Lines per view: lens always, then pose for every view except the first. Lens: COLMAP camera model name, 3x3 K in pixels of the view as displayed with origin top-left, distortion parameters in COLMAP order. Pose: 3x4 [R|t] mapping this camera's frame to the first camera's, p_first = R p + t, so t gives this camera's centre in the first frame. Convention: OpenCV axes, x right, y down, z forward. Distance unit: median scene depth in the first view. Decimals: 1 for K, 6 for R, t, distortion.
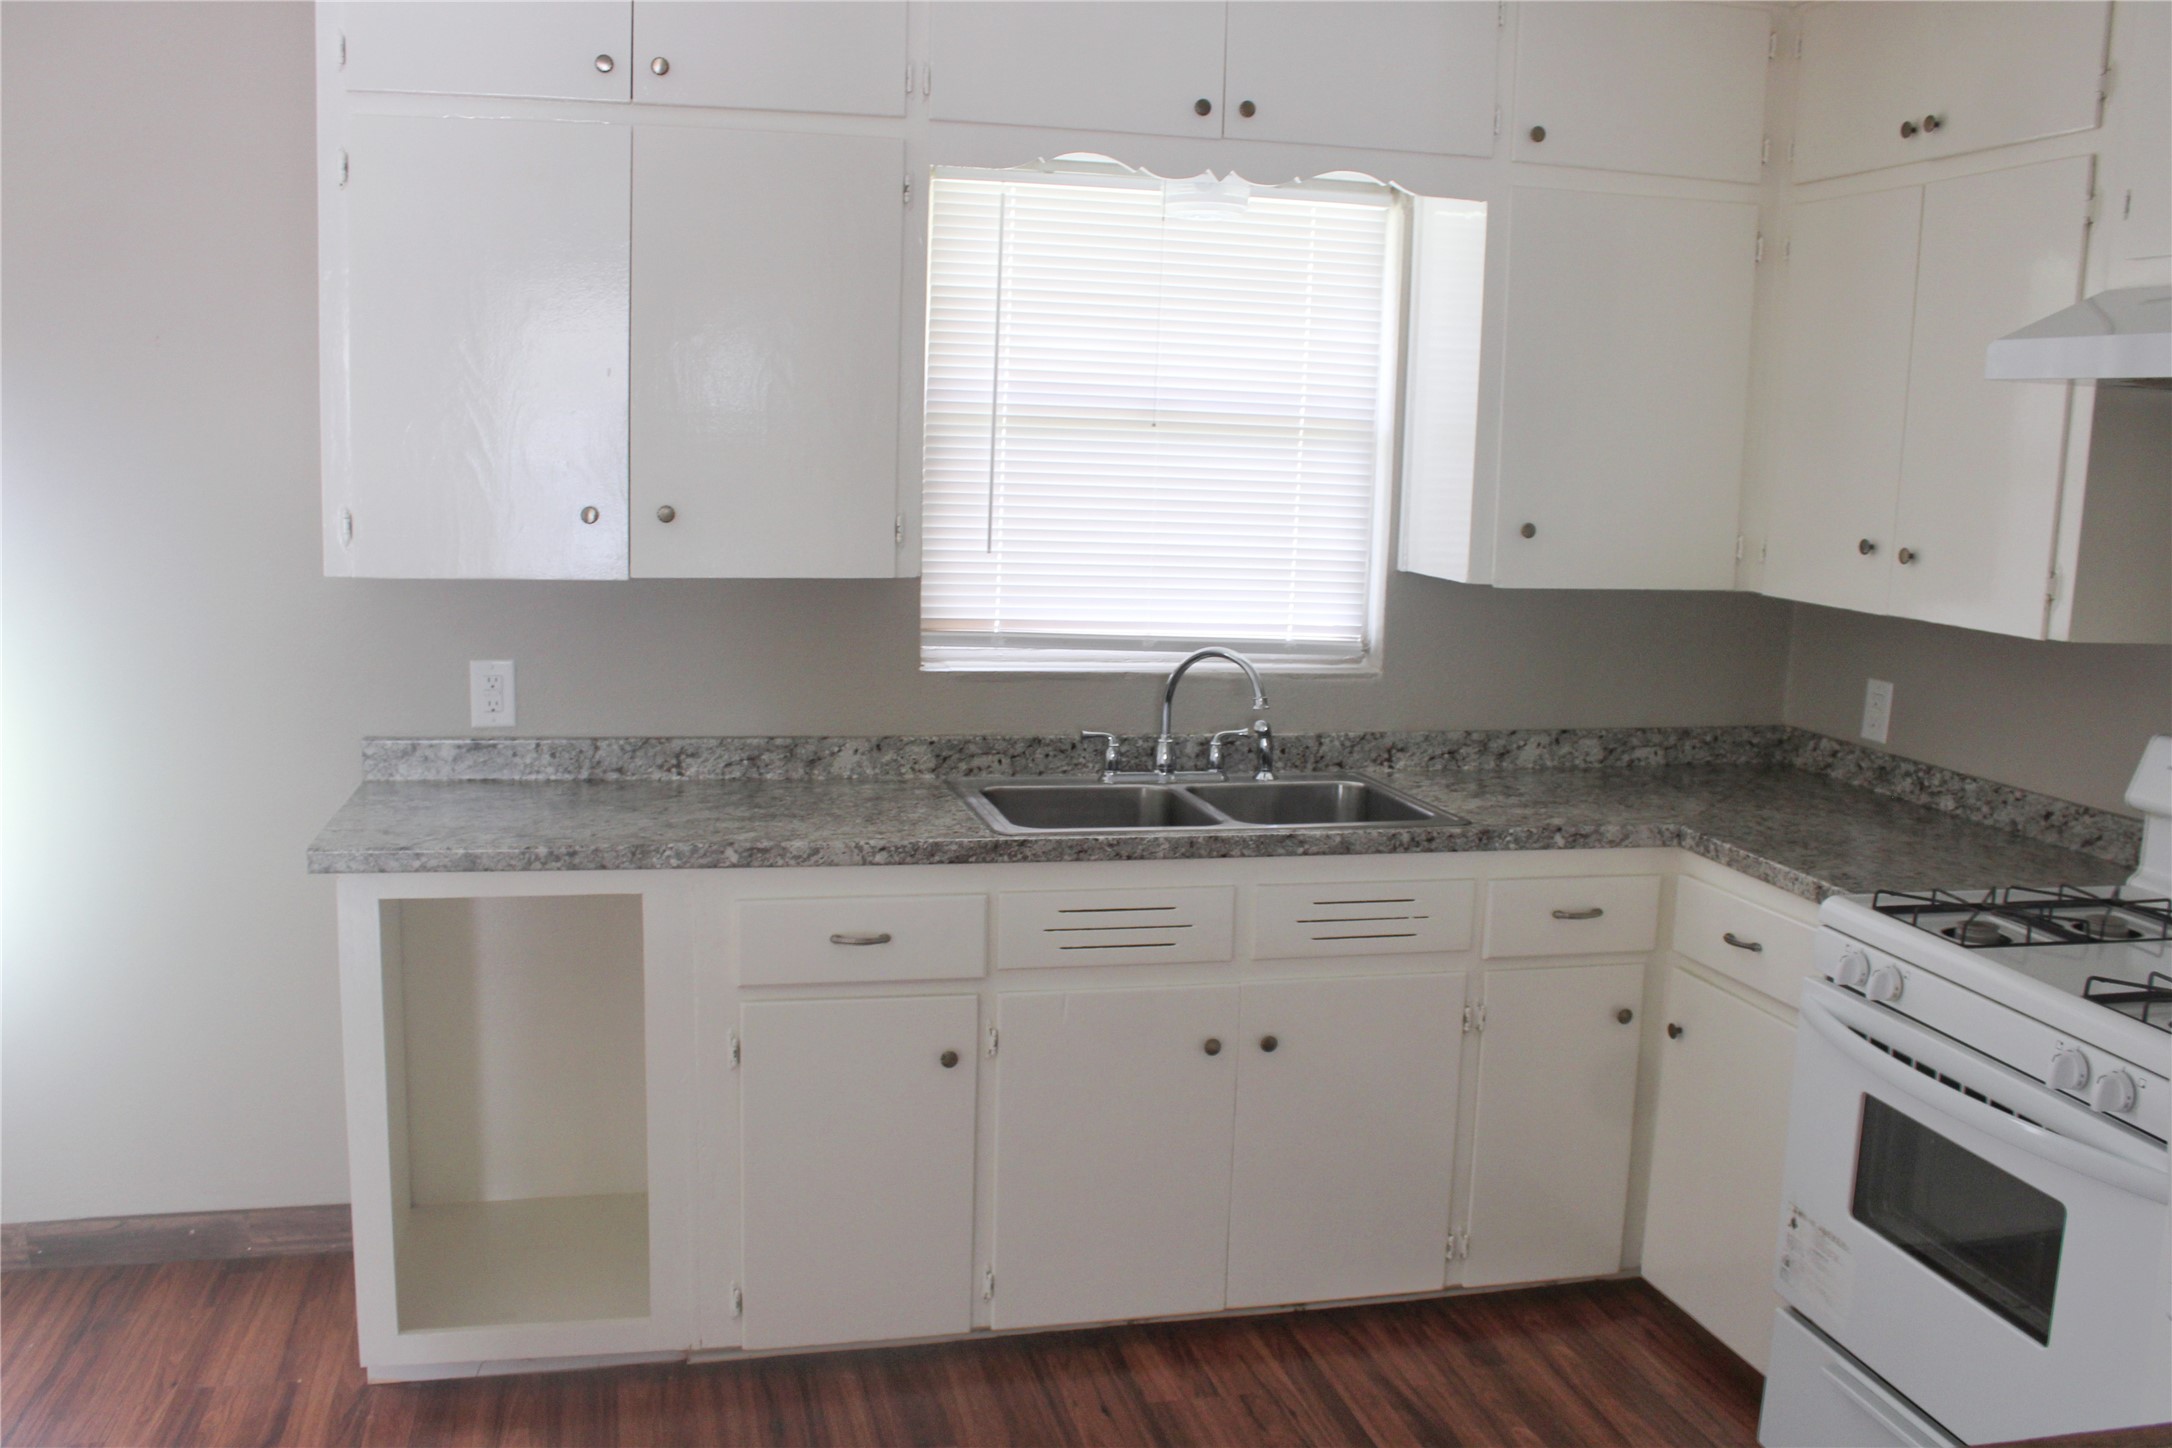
lens RADIAL K [[2059.8, 0, 1086.0], [0, 2059.8, 724.0], [0, 0, 1]] dist [-0.002508, 0.006426]
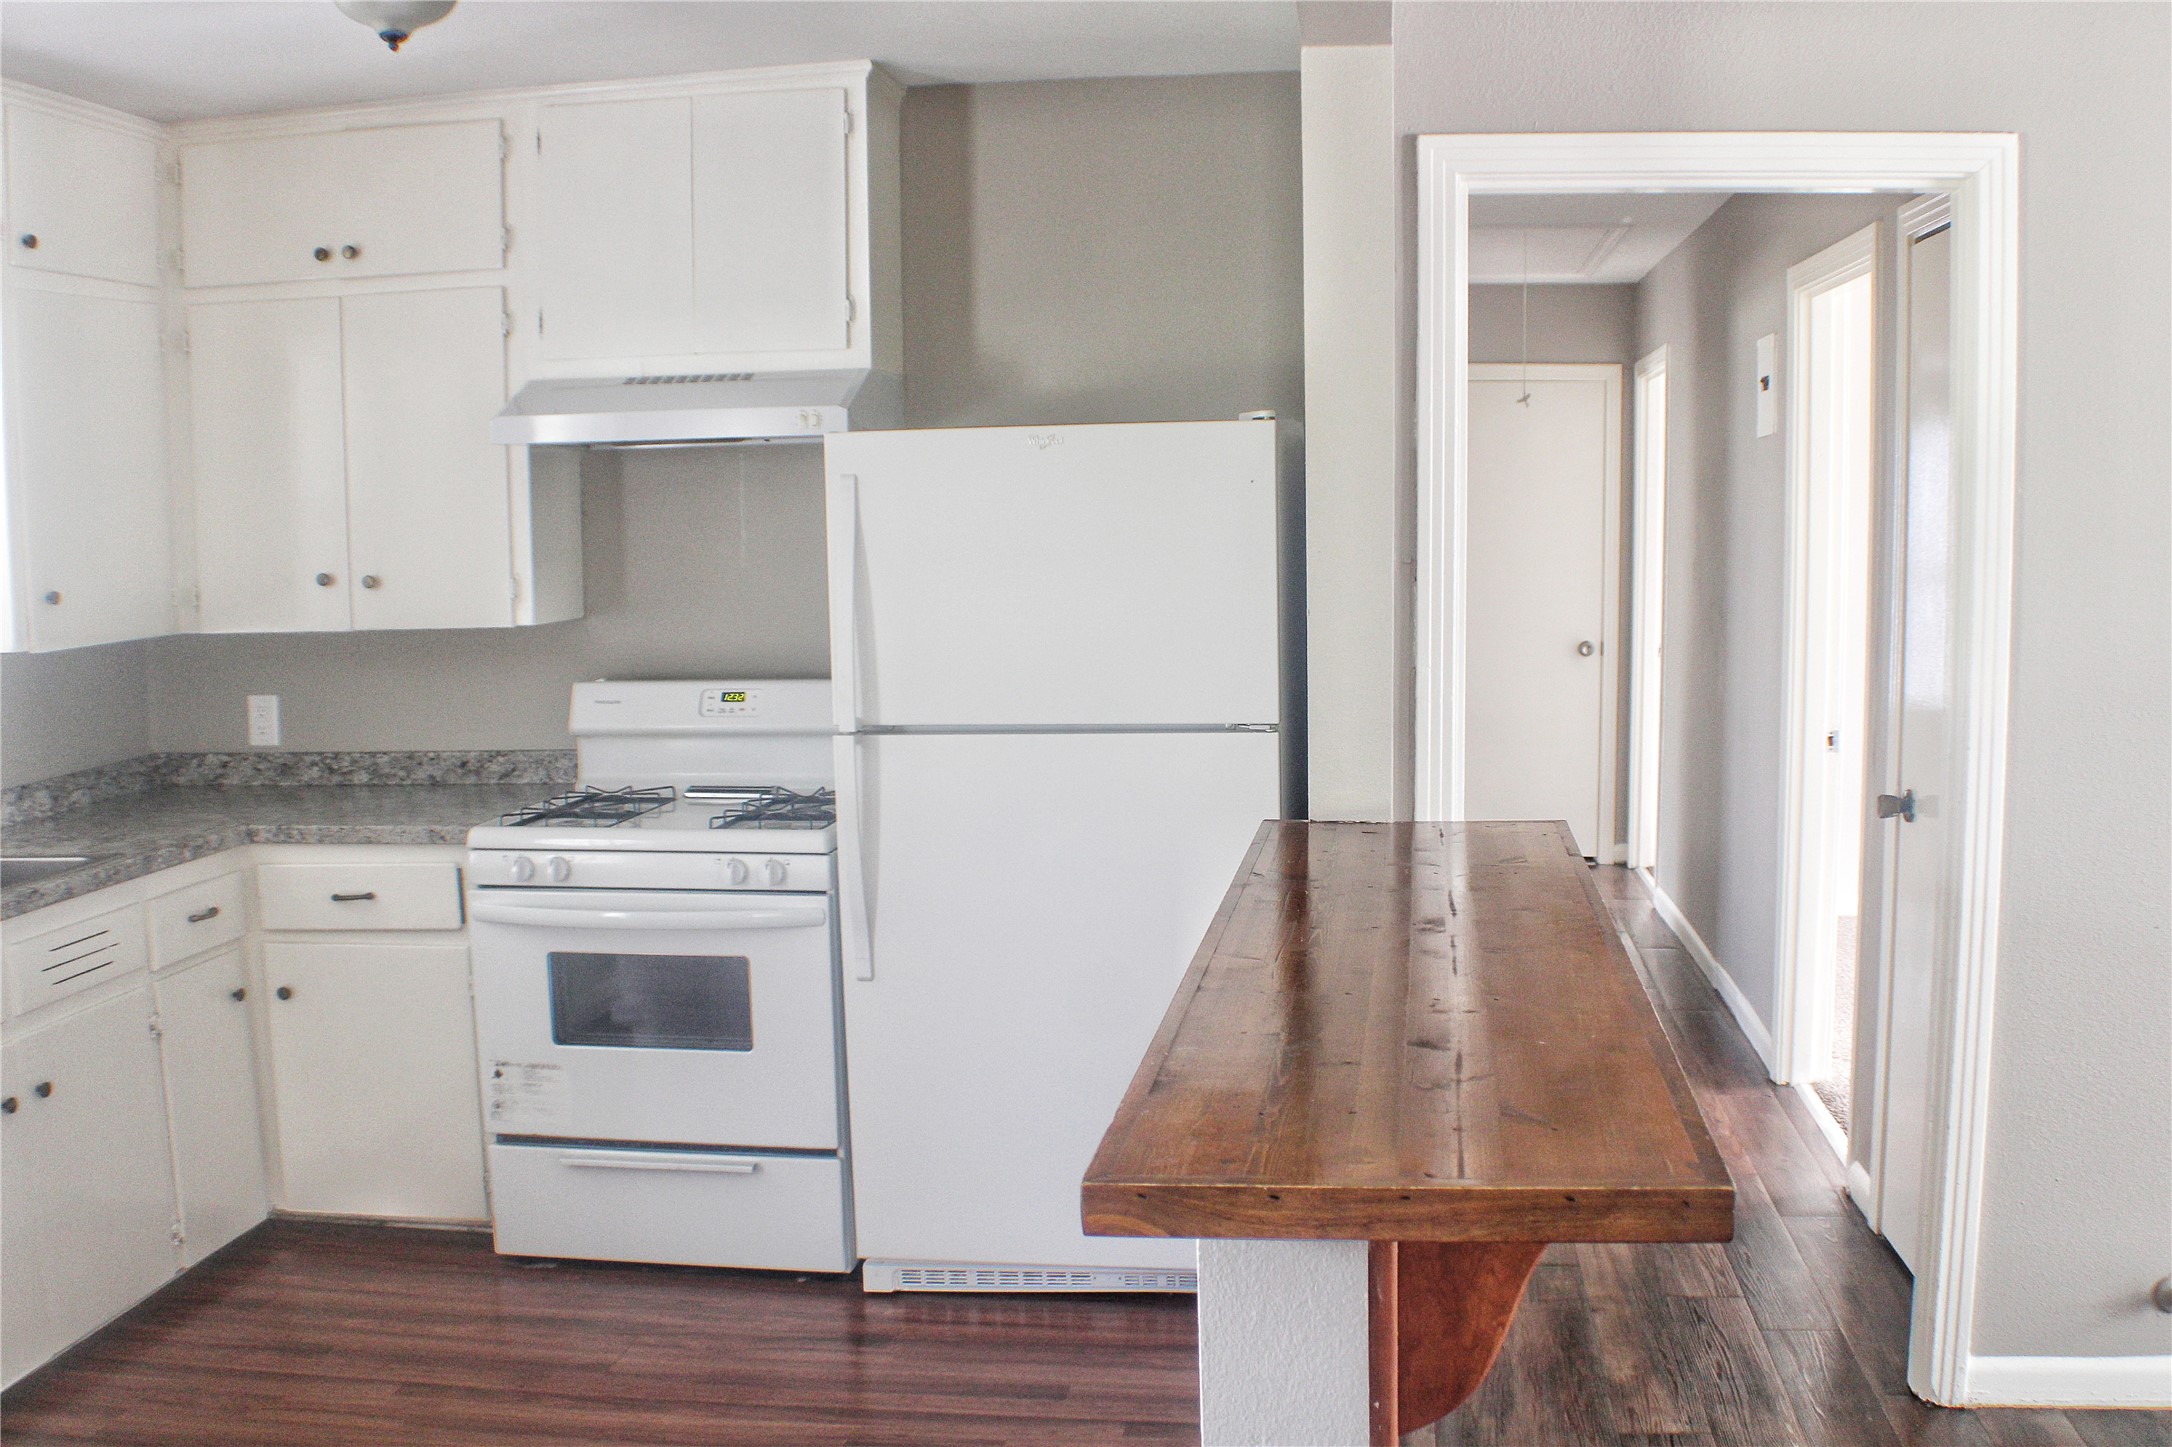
lens RADIAL K [[2210.1, 0, 1086.0], [0, 2210.1, 723.5], [0, 0, 1]] dist [-0.006645, -0.004804]
pose [[0.406372, -0.145737, 0.902010, -0.662157], [0.182513, 0.980250, 0.076153, -0.017459], [-0.895294, 0.133682, 0.424945, 0.016489]]
